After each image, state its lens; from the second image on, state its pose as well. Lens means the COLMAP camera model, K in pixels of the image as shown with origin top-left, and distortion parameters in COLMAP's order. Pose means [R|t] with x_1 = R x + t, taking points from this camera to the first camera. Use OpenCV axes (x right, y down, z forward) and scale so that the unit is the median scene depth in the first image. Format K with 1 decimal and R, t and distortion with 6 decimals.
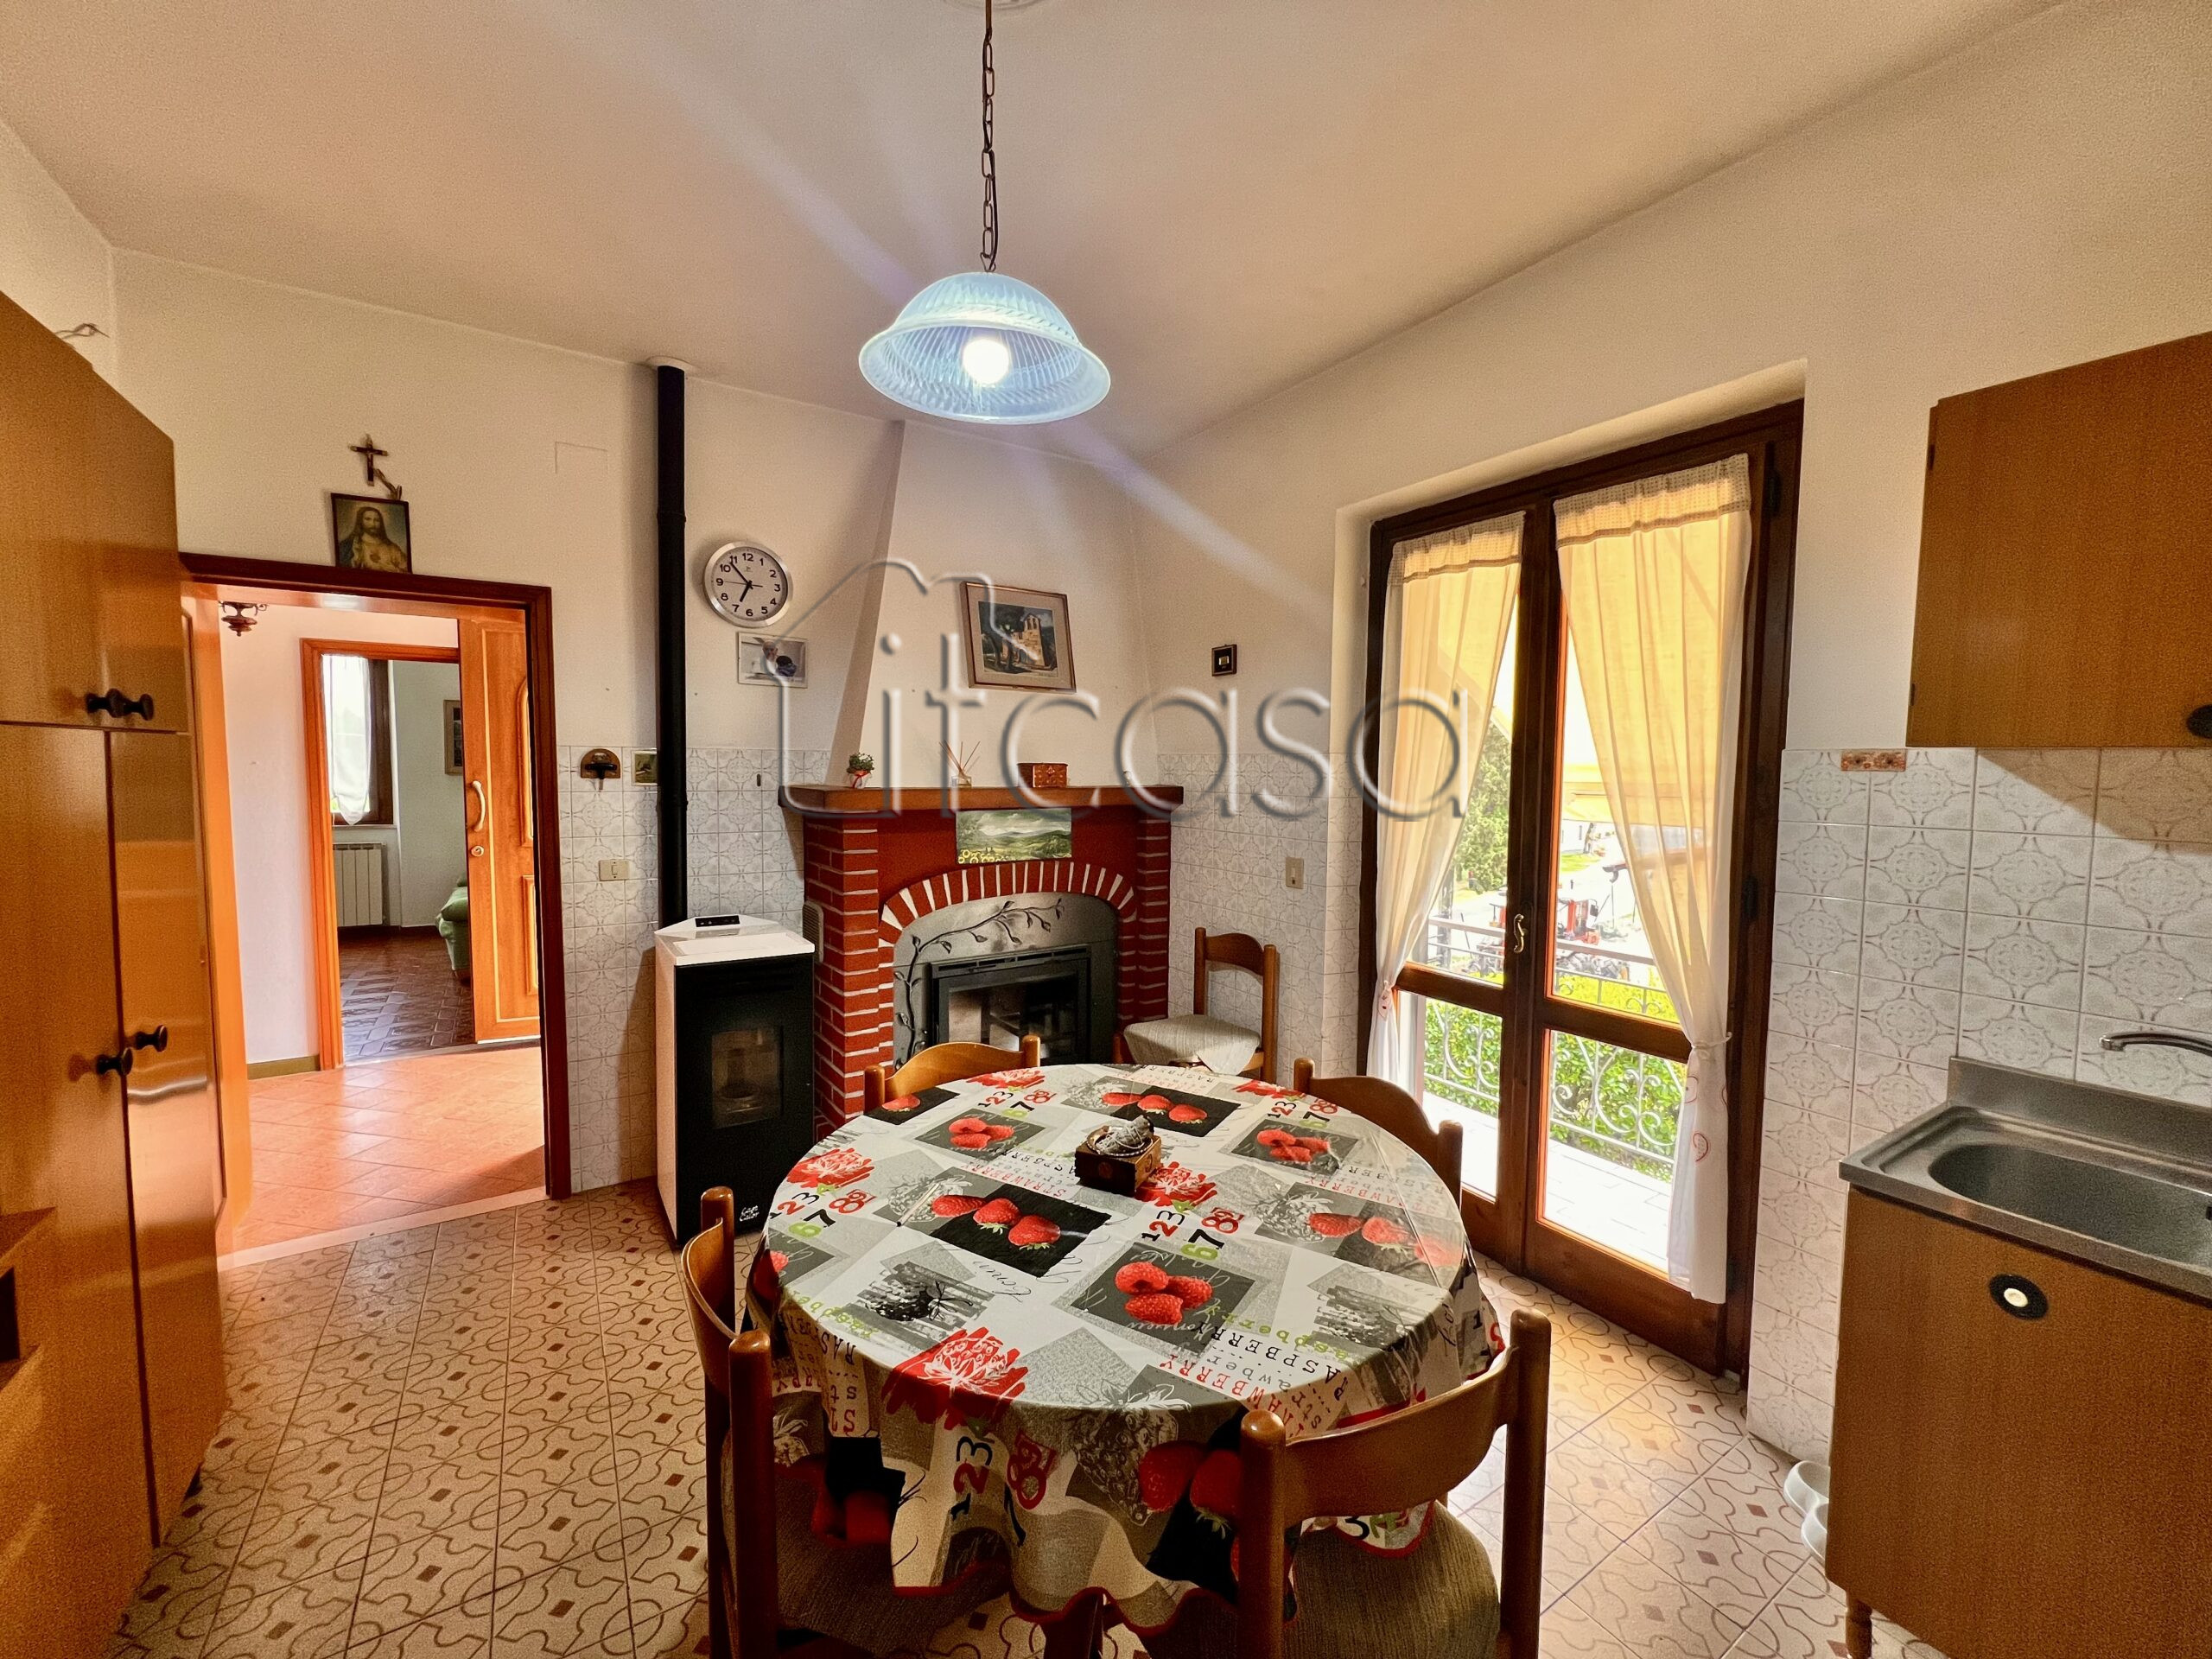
lens RADIAL K [[900.6, 0, 1106.0], [0, 900.6, 829.5], [0, 0, 1]] dist [-0.002004, -0.000153]
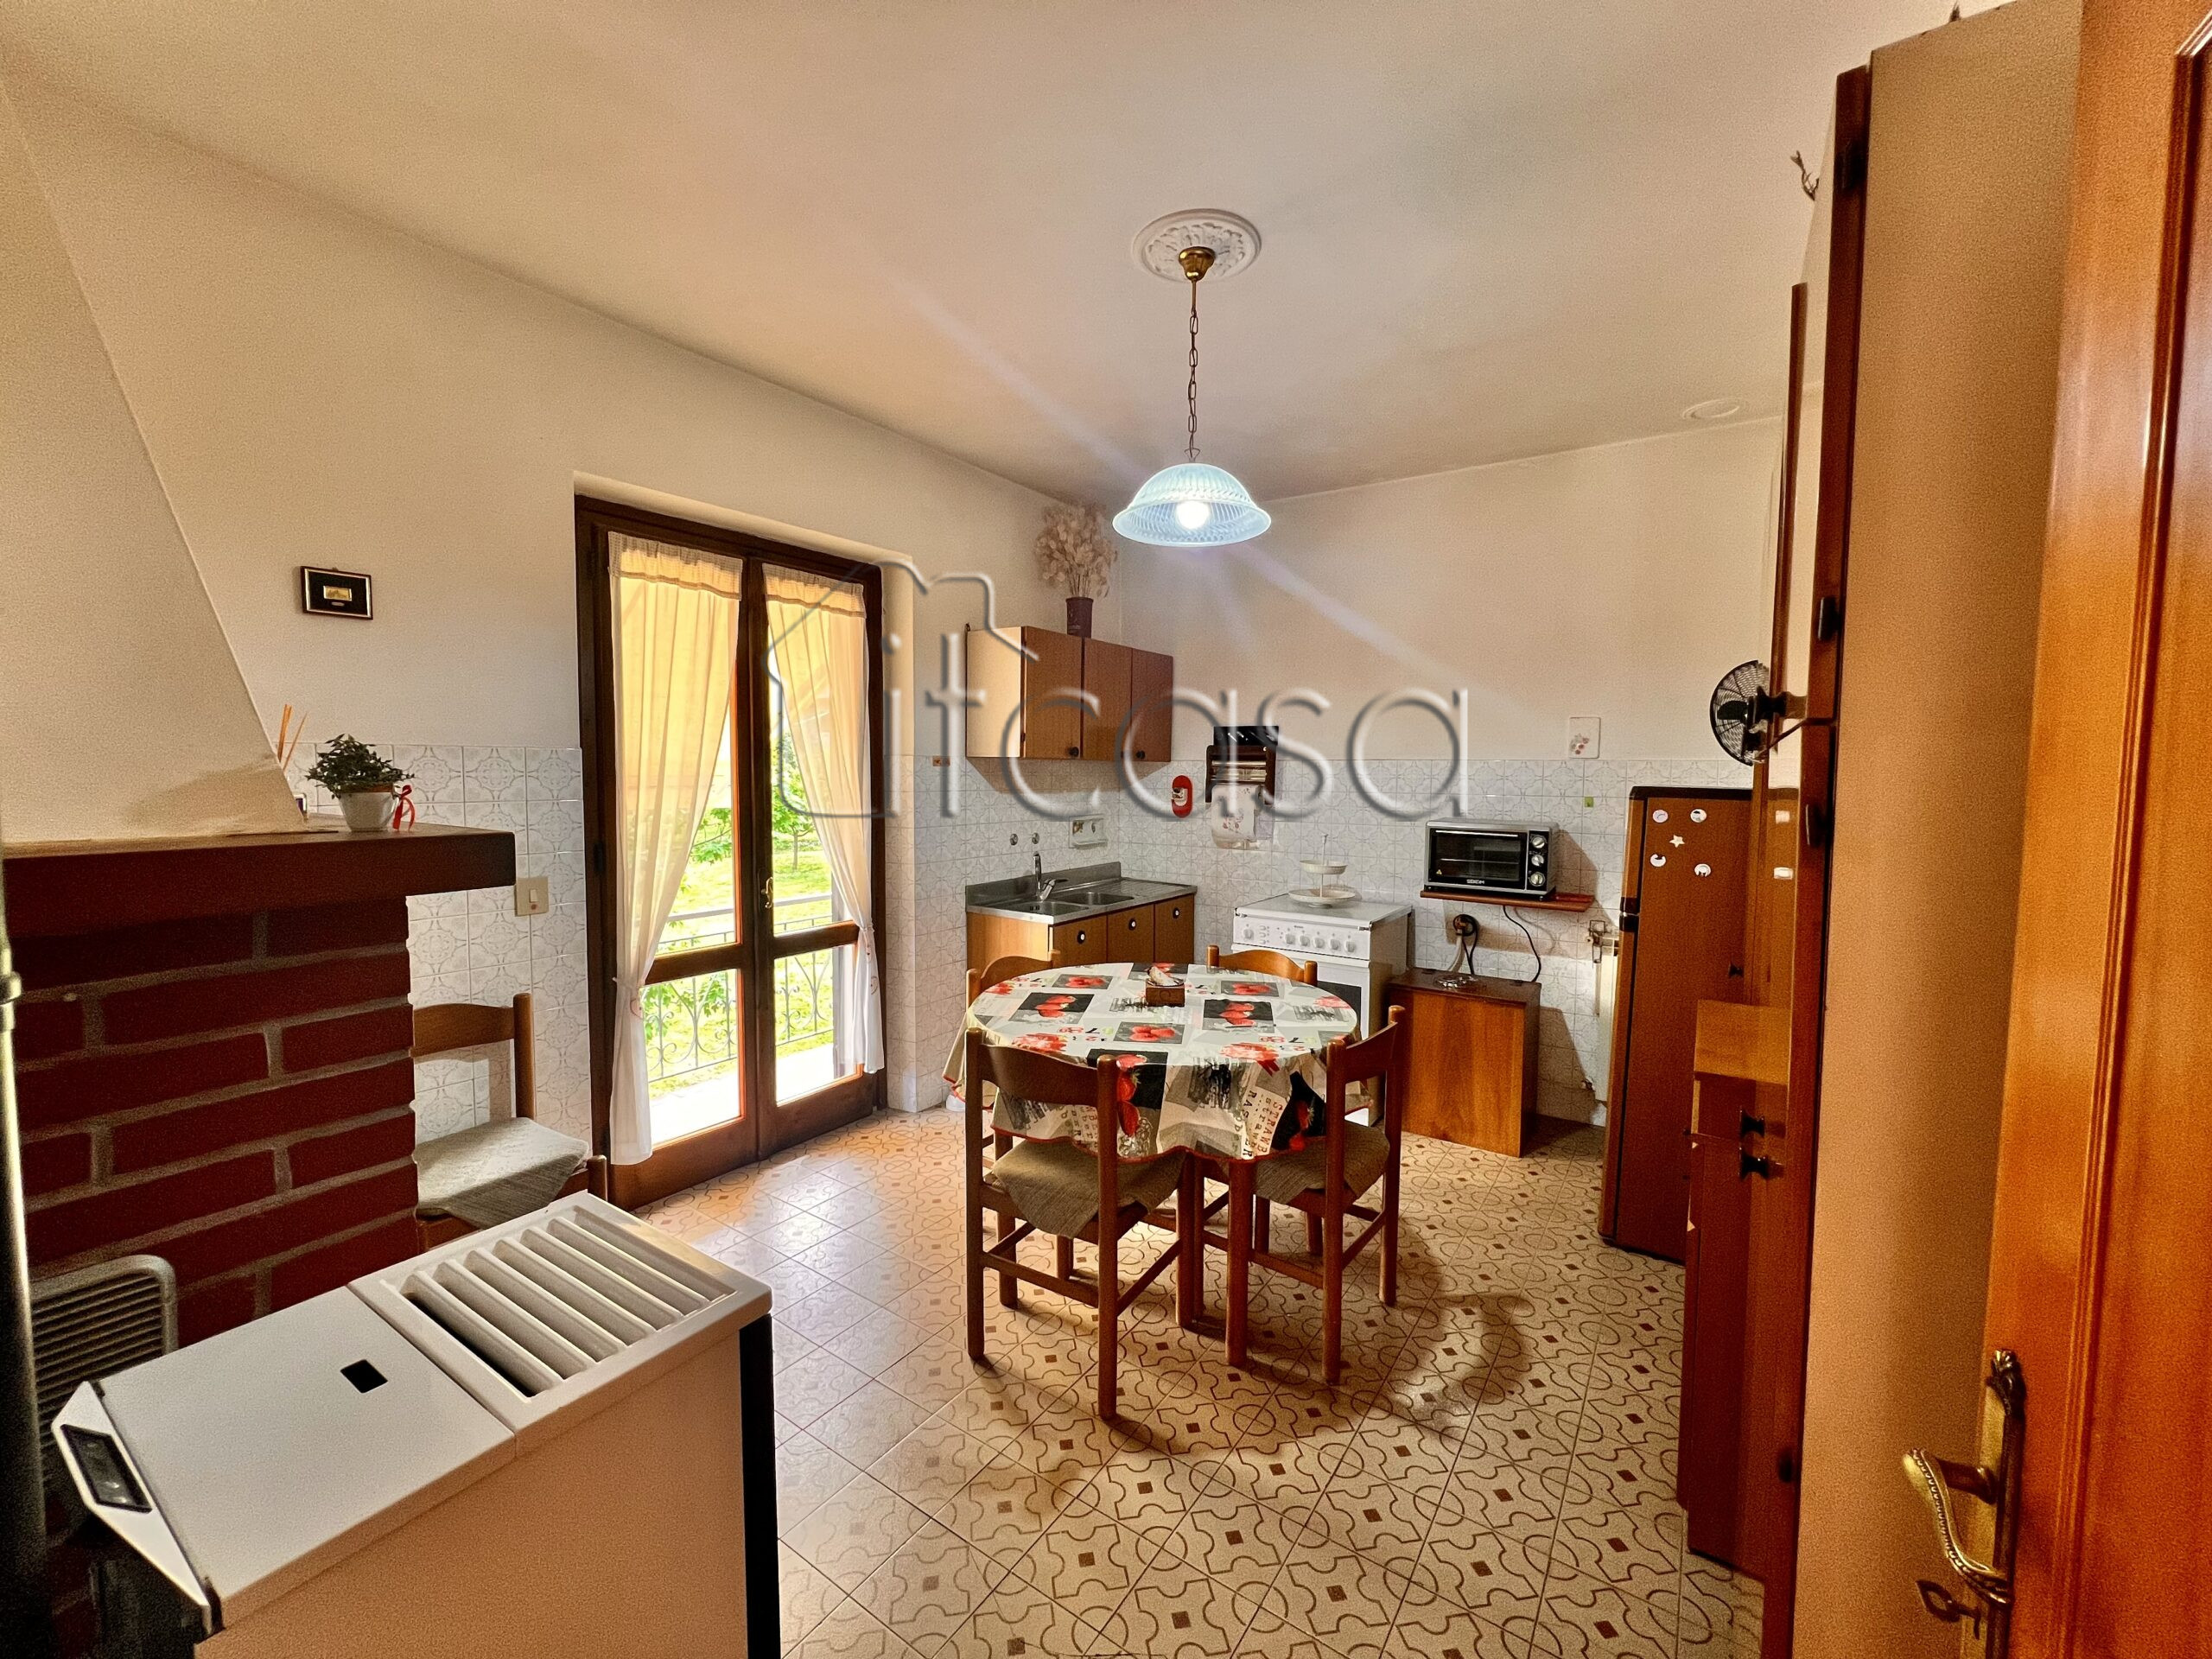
lens RADIAL K [[900.6, 0, 1106.0], [0, 900.6, 829.5], [0, 0, 1]] dist [-0.002004, -0.000153]
pose [[-0.399005, -0.073877, 0.913968, -1.084692], [0.053960, 0.993130, 0.103833, -0.098622], [-0.915360, 0.090748, -0.392277, 1.256945]]
